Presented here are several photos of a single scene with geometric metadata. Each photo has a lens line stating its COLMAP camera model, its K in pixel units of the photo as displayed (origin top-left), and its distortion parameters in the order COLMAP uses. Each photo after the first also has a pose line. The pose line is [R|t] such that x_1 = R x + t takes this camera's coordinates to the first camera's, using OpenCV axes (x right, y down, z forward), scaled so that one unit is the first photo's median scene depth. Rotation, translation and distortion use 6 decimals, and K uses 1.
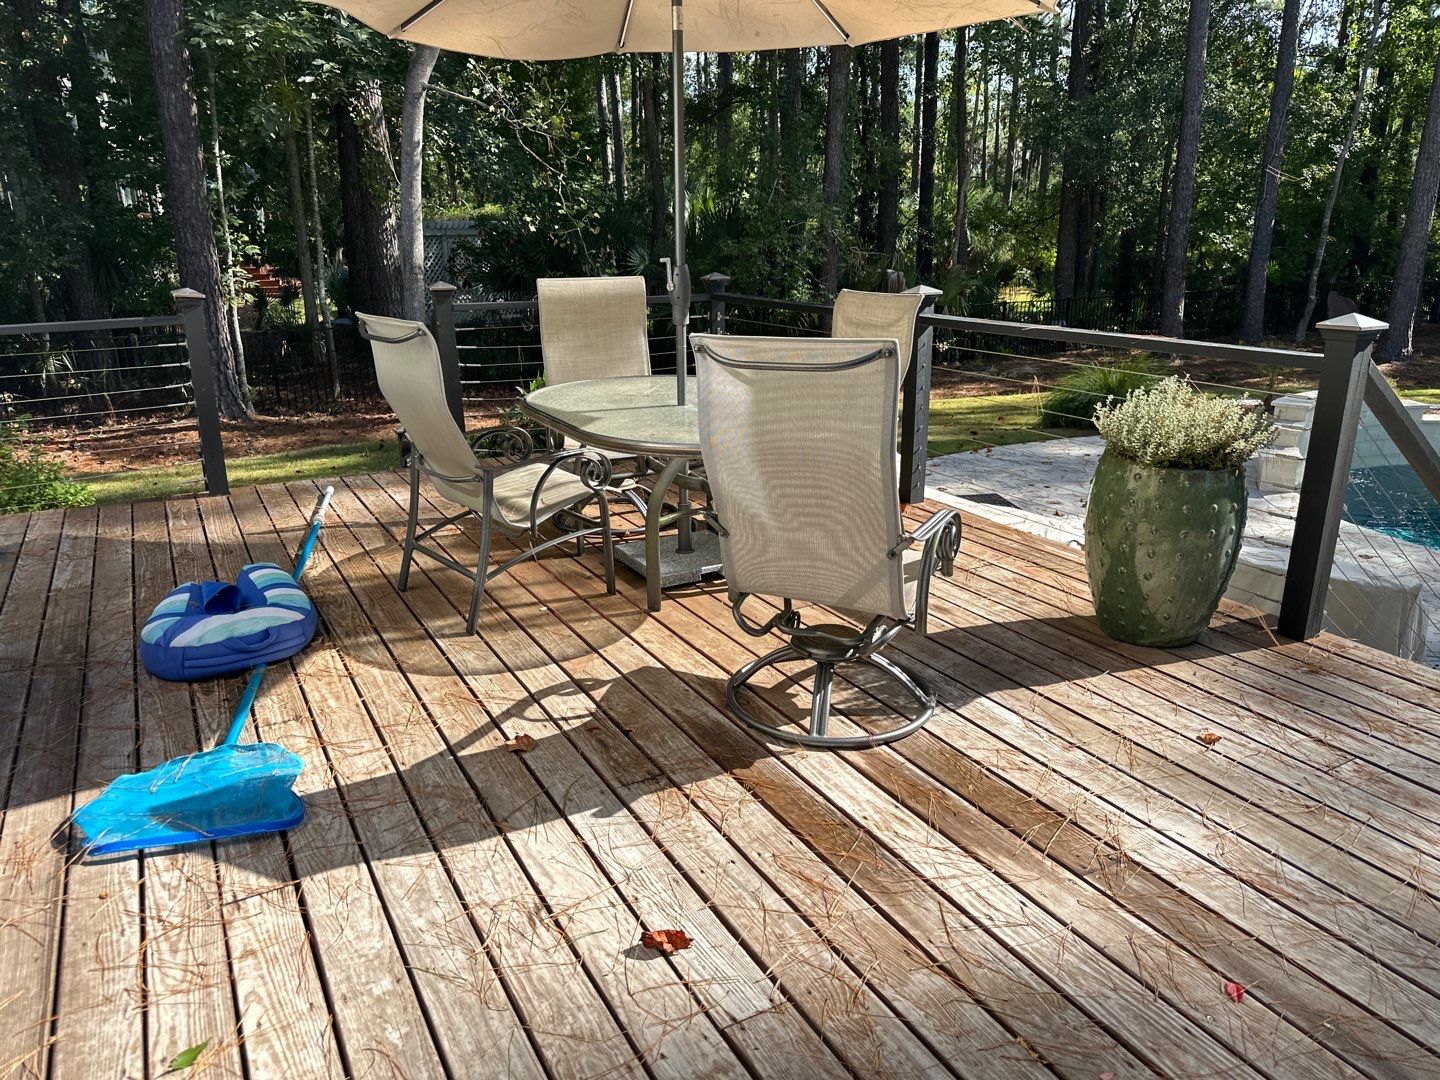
lens RADIAL K [[999.7, 0, 718.2], [0, 999.7, 547.1], [0, 0, 1]] dist [0.086353, -0.131463]
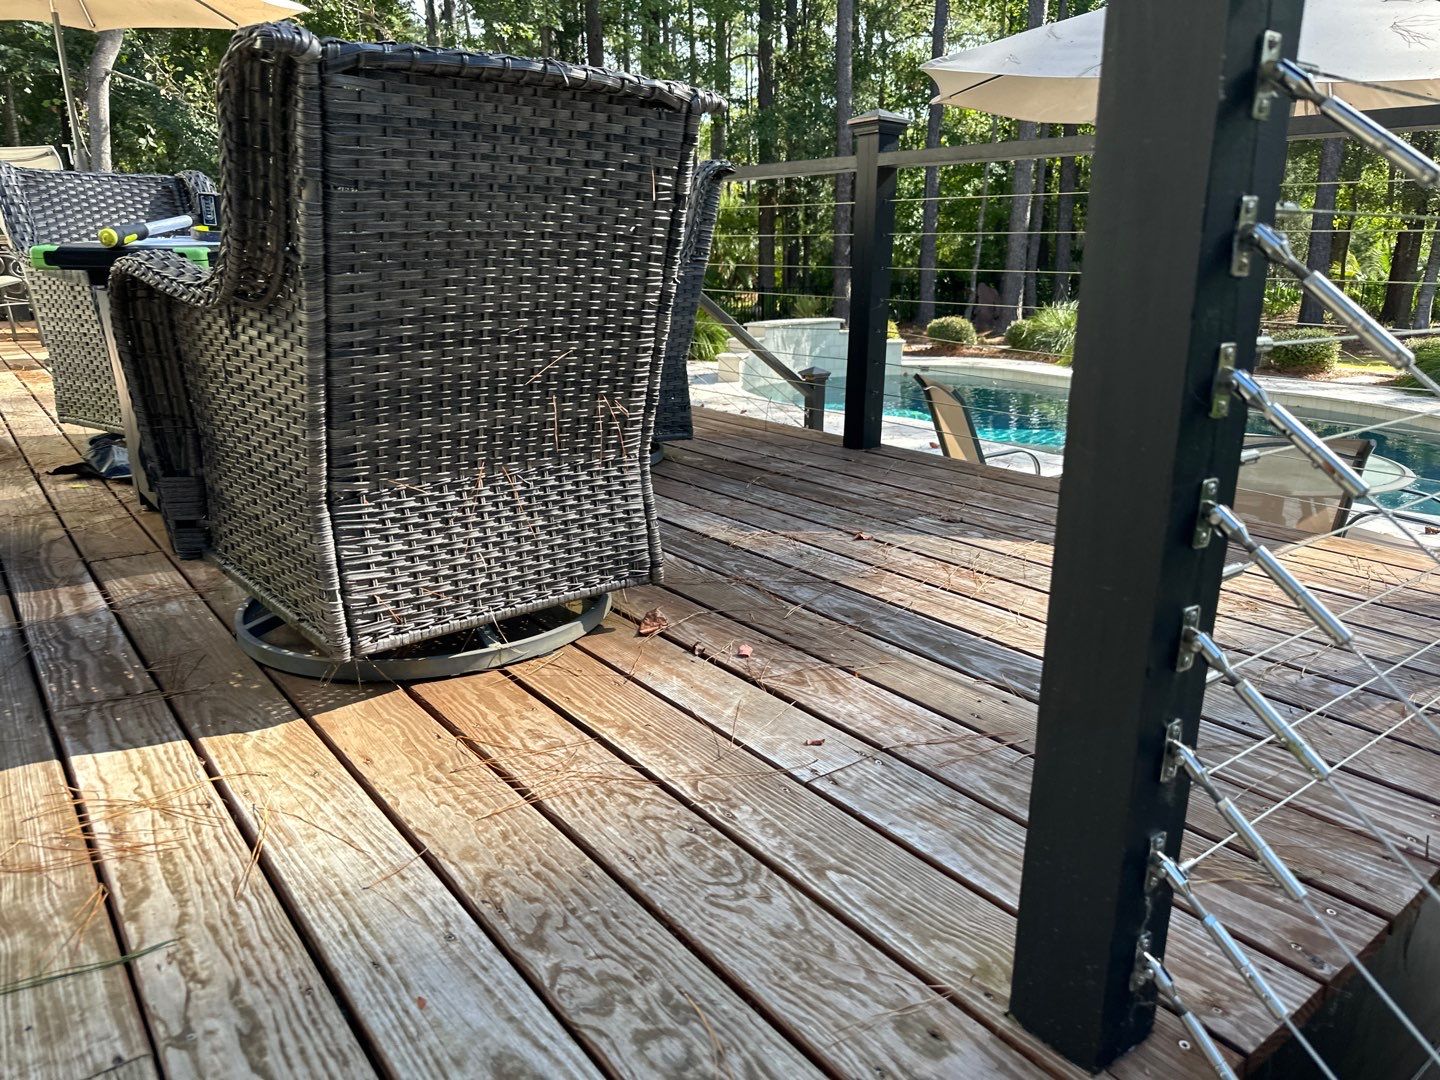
lens RADIAL K [[999.7, 0, 718.2], [0, 999.7, 547.1], [0, 0, 1]] dist [0.086353, -0.131463]
pose [[0.989369, -0.035590, 0.141002, 0.903303], [0.037381, 0.999250, -0.010070, 0.534187], [-0.140538, 0.015233, 0.989958, -0.975725]]
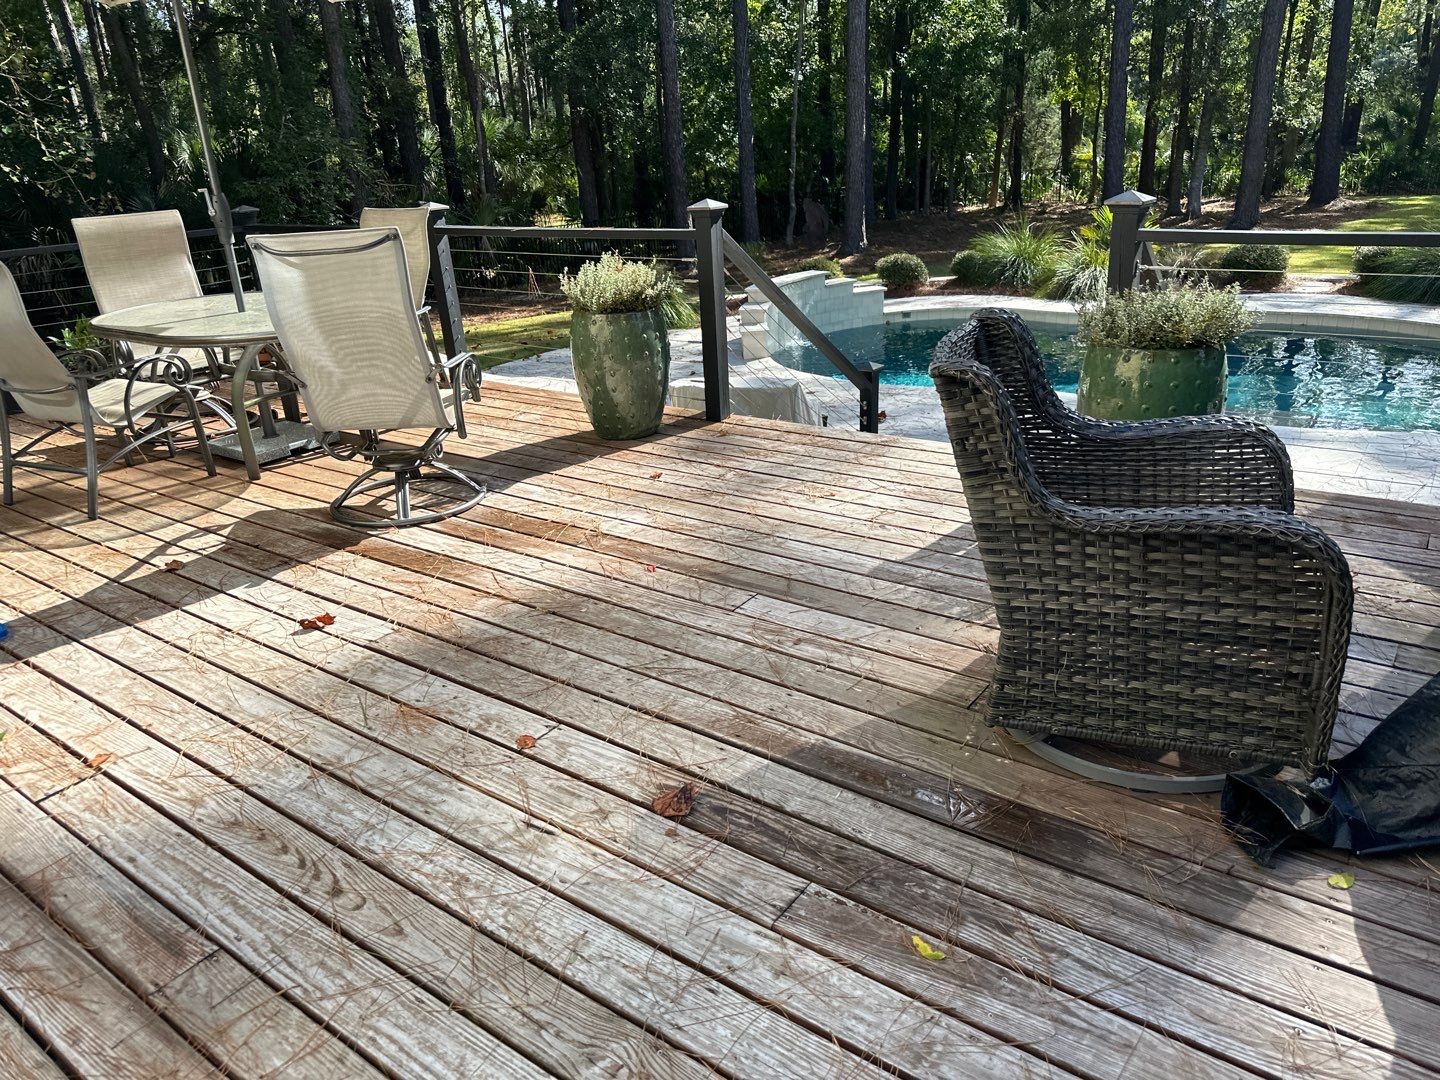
lens RADIAL K [[999.7, 0, 718.2], [0, 999.7, 547.1], [0, 0, 1]] dist [0.086353, -0.131463]
pose [[0.908310, -0.191683, 0.371793, -0.030089], [0.169099, 0.981224, 0.092766, 0.145026], [-0.382594, -0.021390, 0.923669, -0.425503]]
